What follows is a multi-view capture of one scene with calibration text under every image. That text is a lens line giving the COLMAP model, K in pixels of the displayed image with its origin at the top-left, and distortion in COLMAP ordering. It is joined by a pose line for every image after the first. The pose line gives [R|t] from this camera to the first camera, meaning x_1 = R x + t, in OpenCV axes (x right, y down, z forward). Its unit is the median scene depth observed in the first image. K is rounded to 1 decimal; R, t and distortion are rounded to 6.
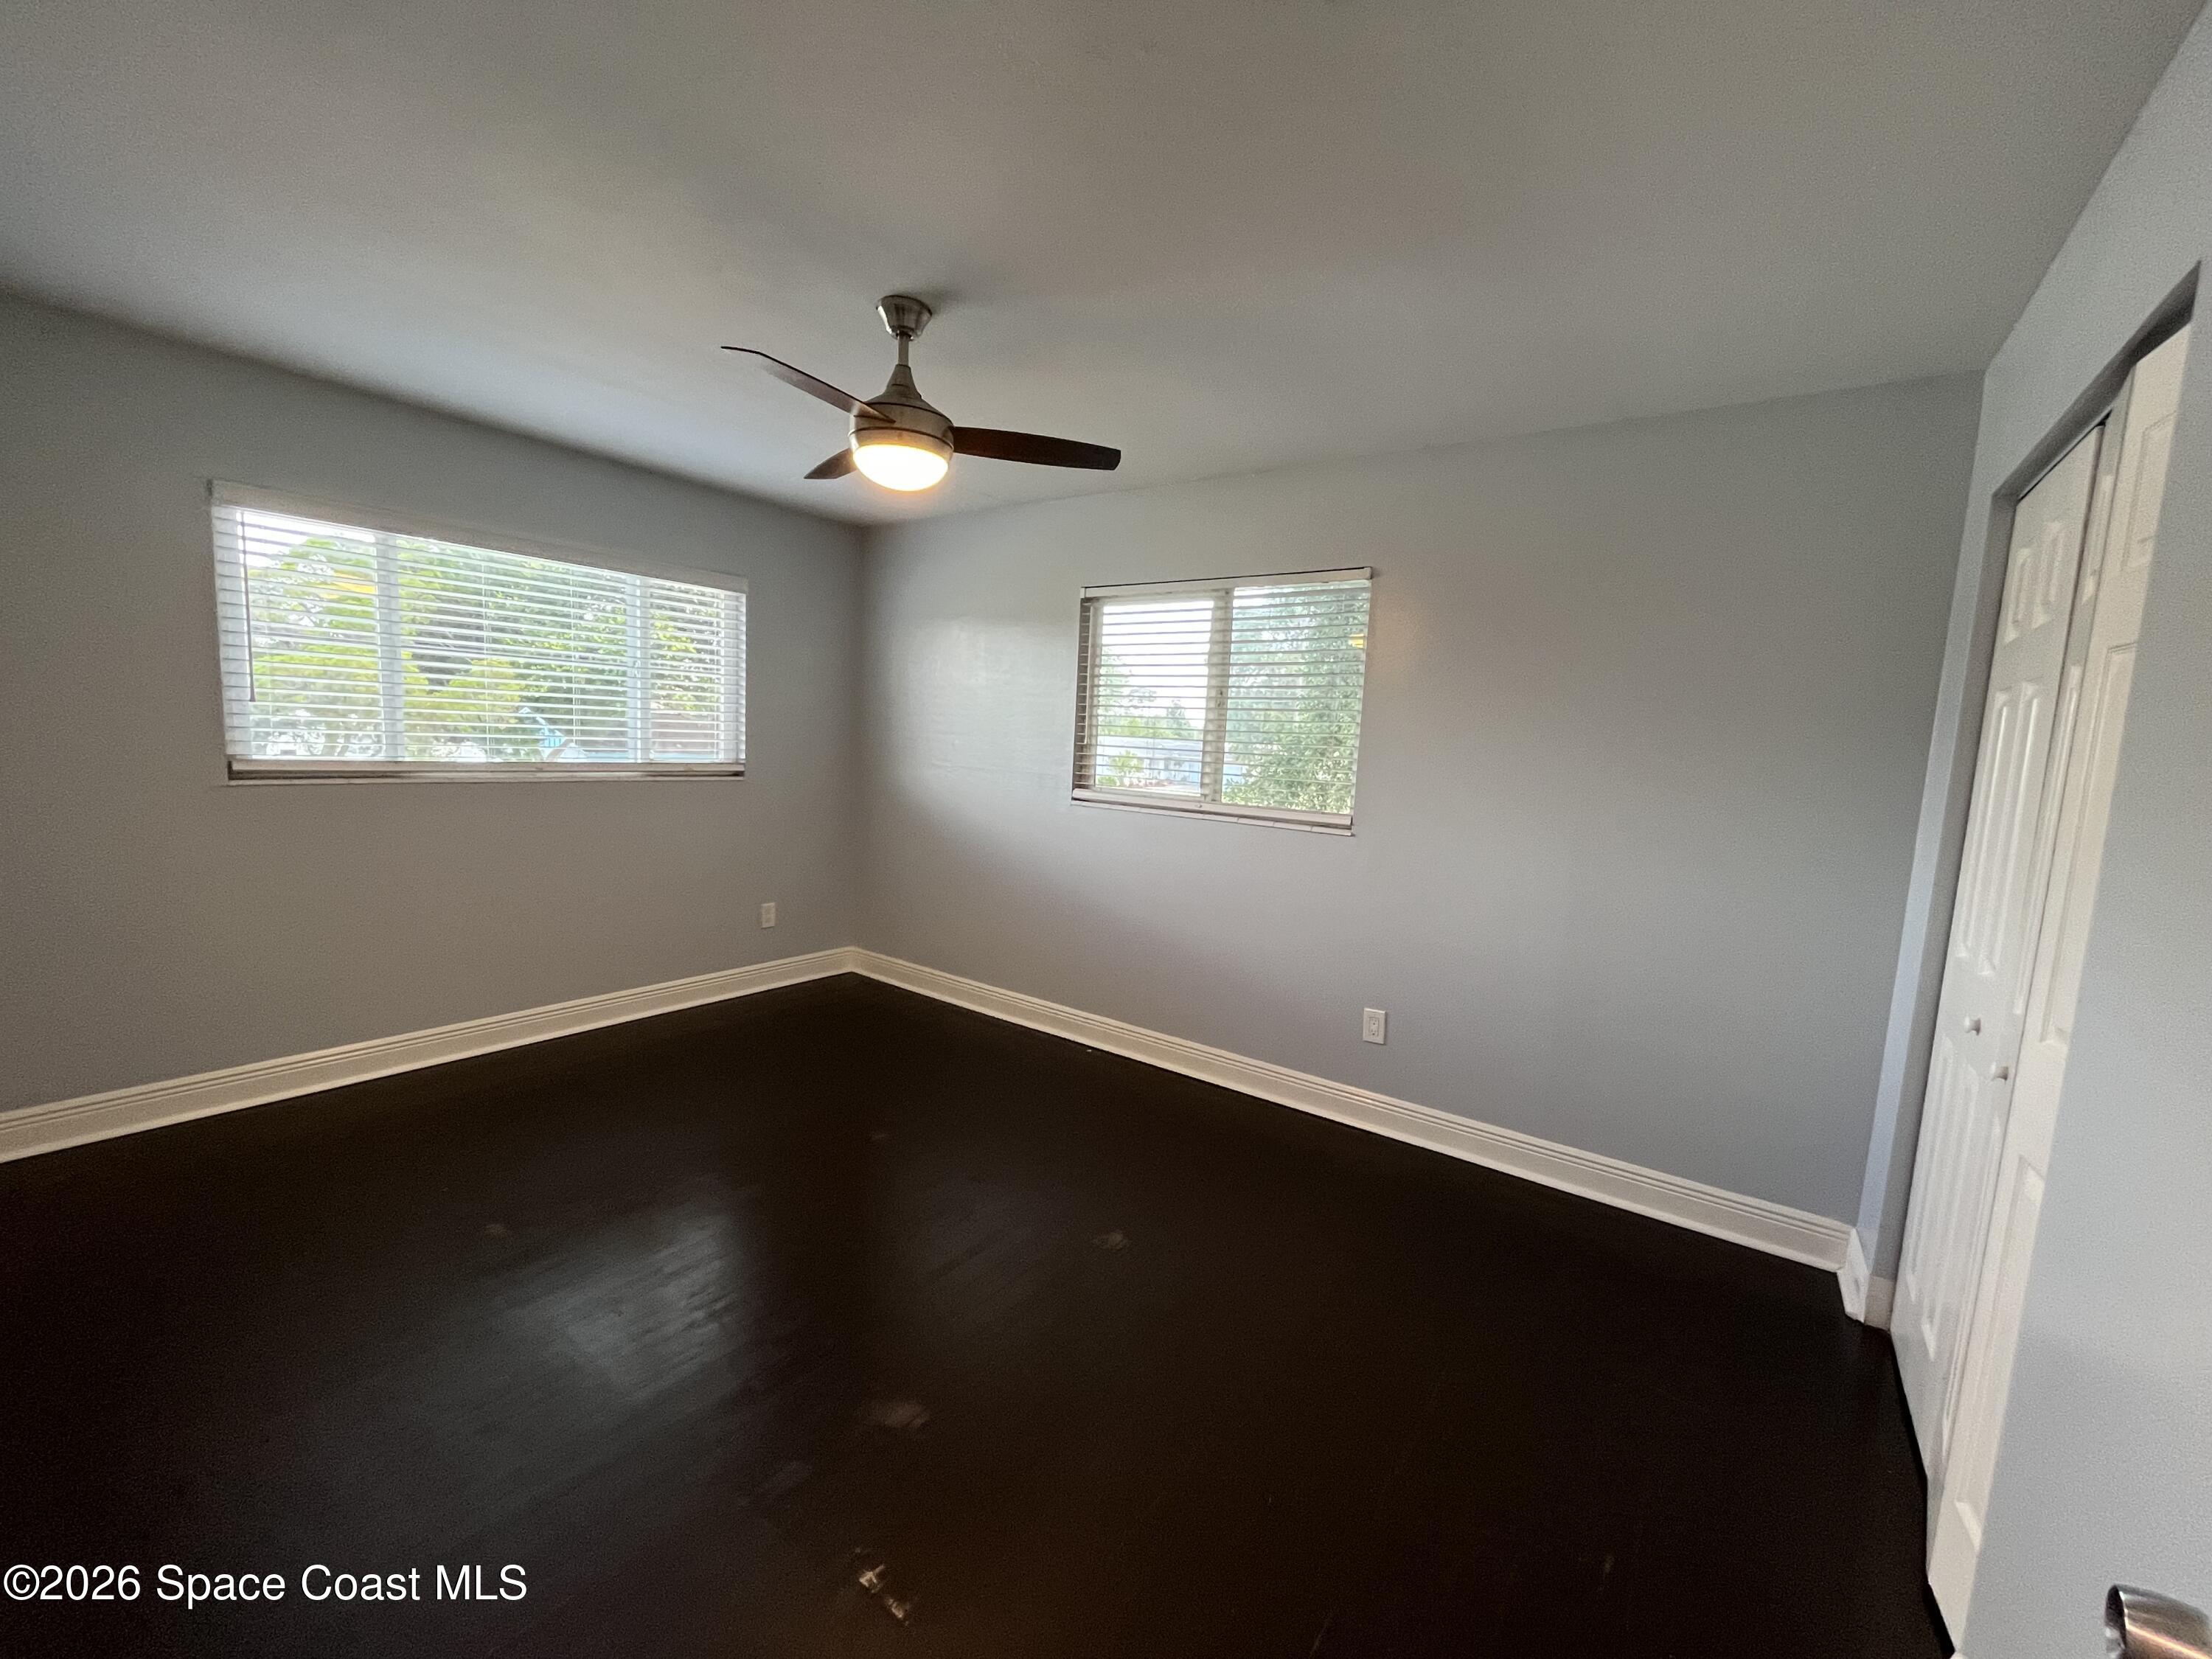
lens RADIAL K [[893.7, 0, 1109.6], [0, 893.7, 829.4], [0, 0, 1]] dist [0.002598, 0.000420]
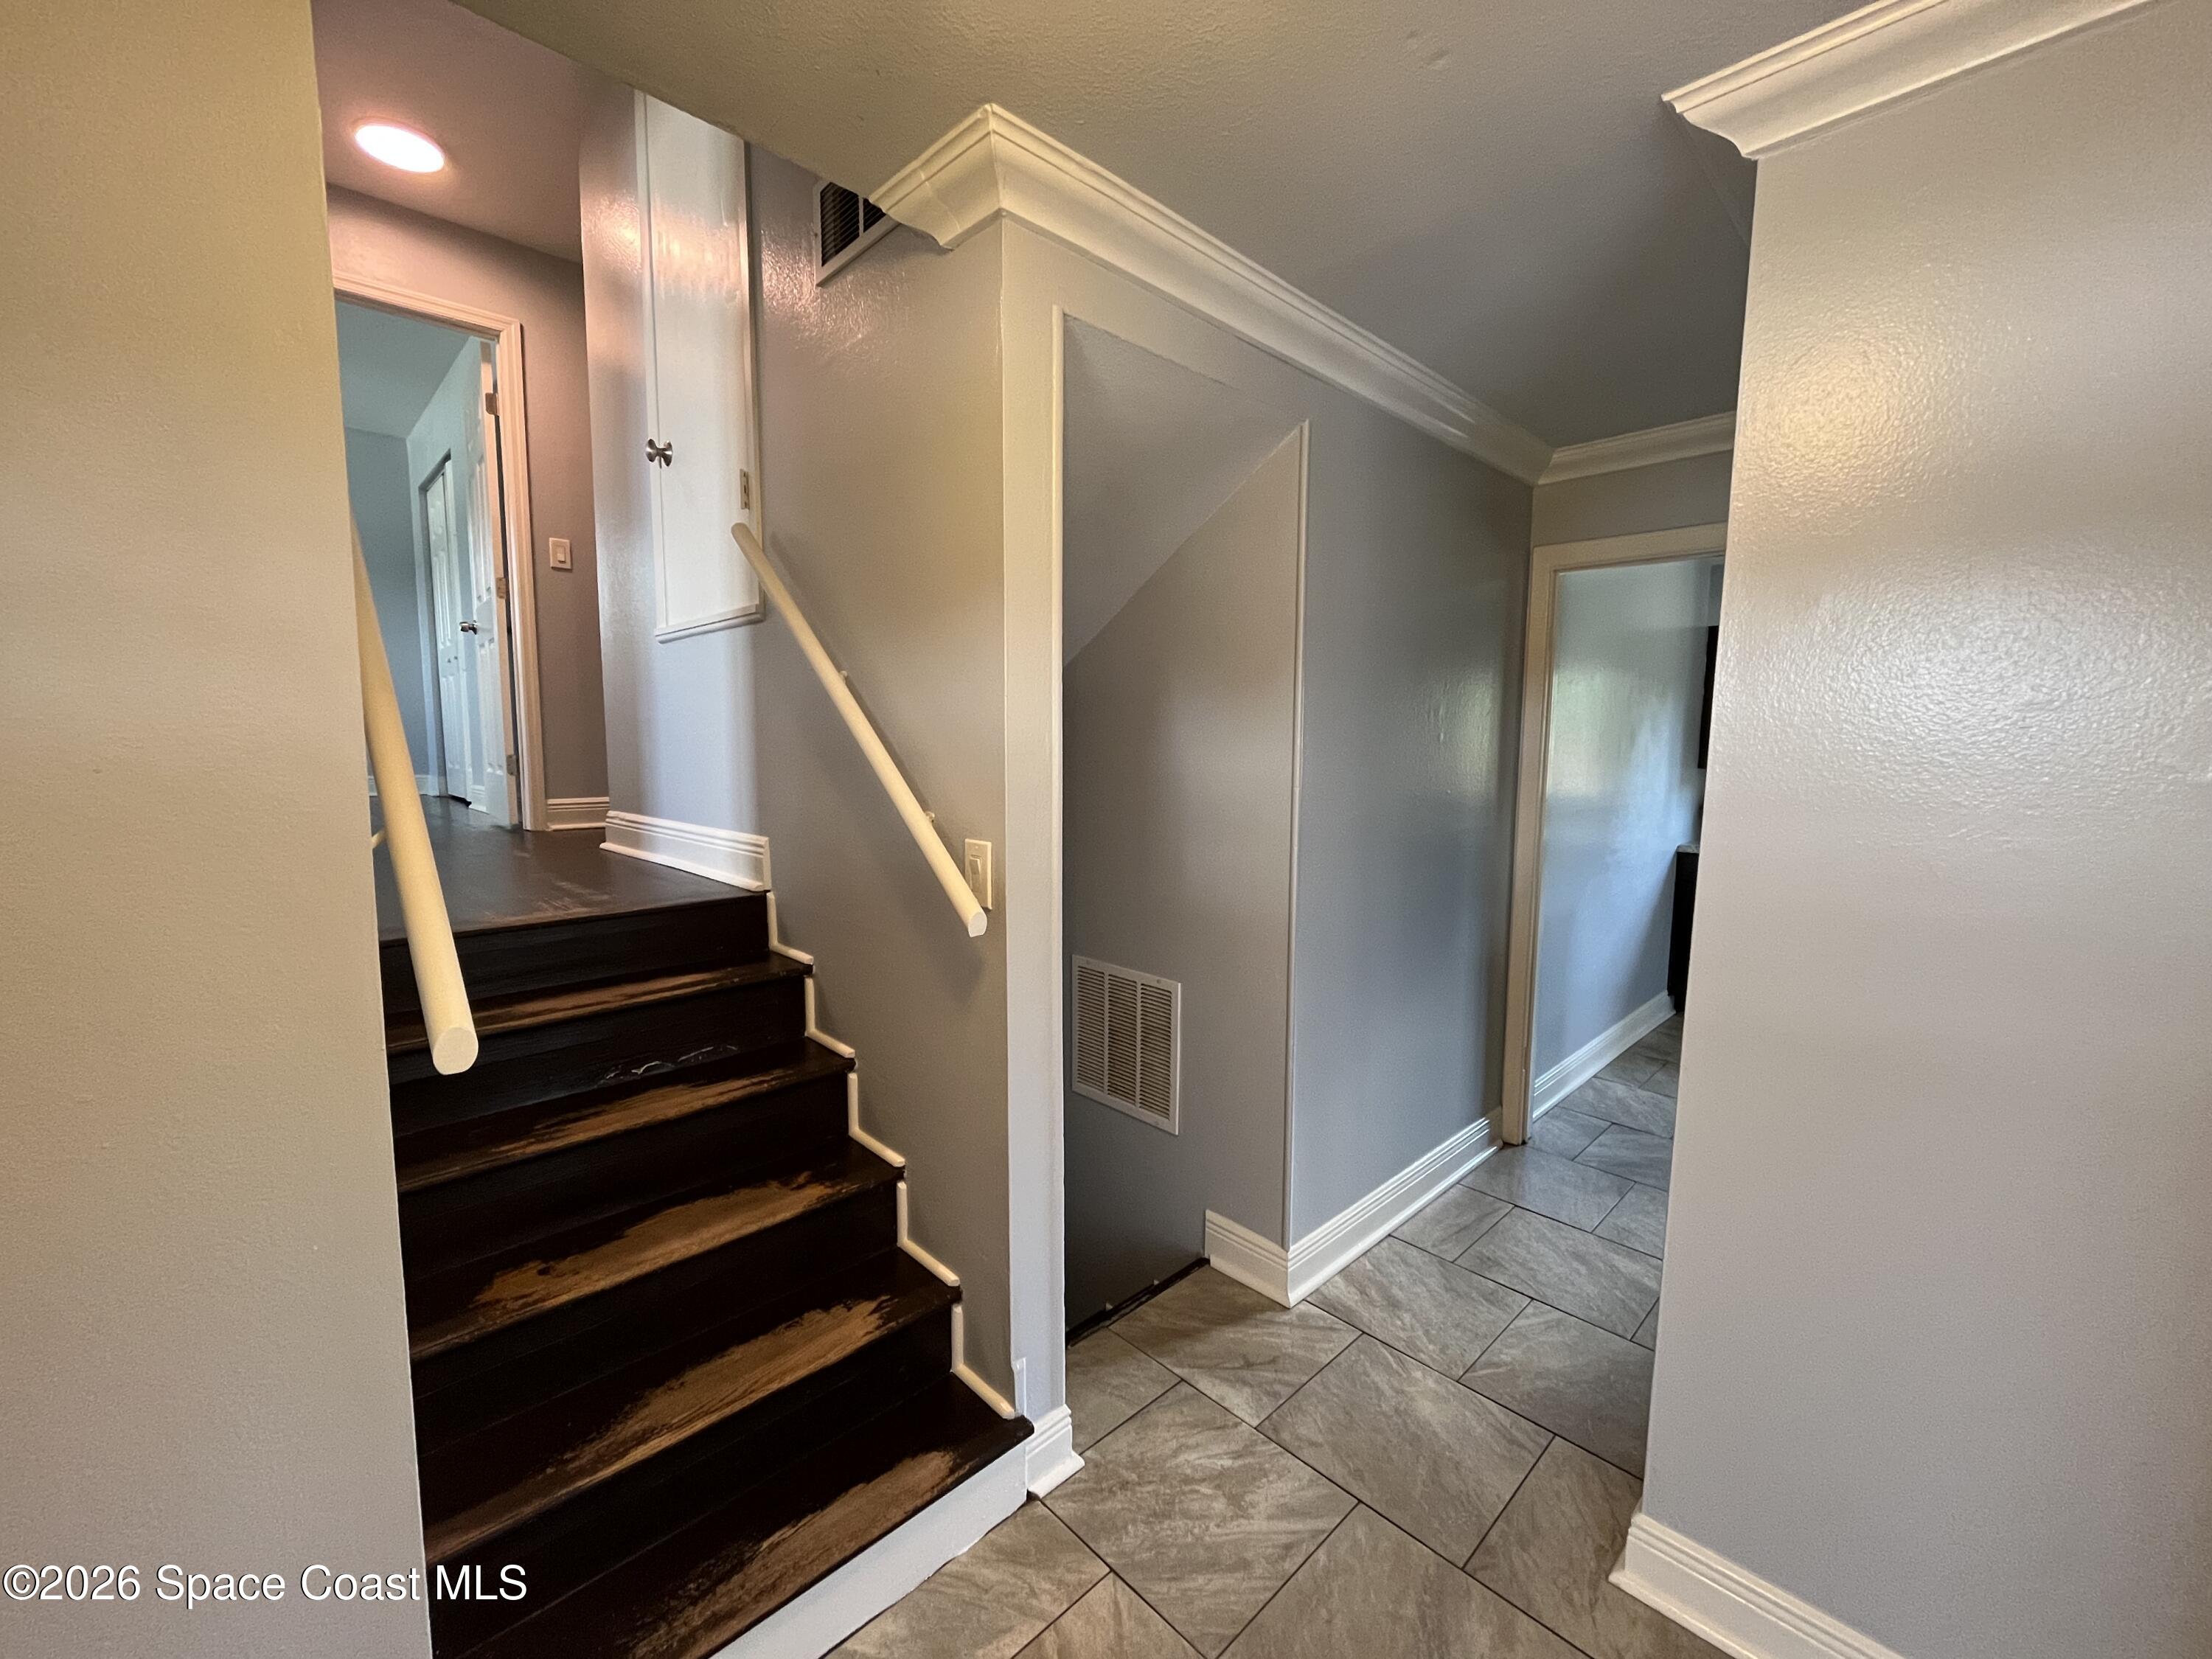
lens RADIAL K [[893.7, 0, 1106.4], [0, 893.7, 829.8], [0, 0, 1]] dist [0.002598, 0.000420]
pose [[0.180486, -0.146134, 0.972661, -1.635731], [0.102784, 0.986289, 0.129109, 0.589042], [-0.978192, 0.076671, 0.193032, -1.695980]]
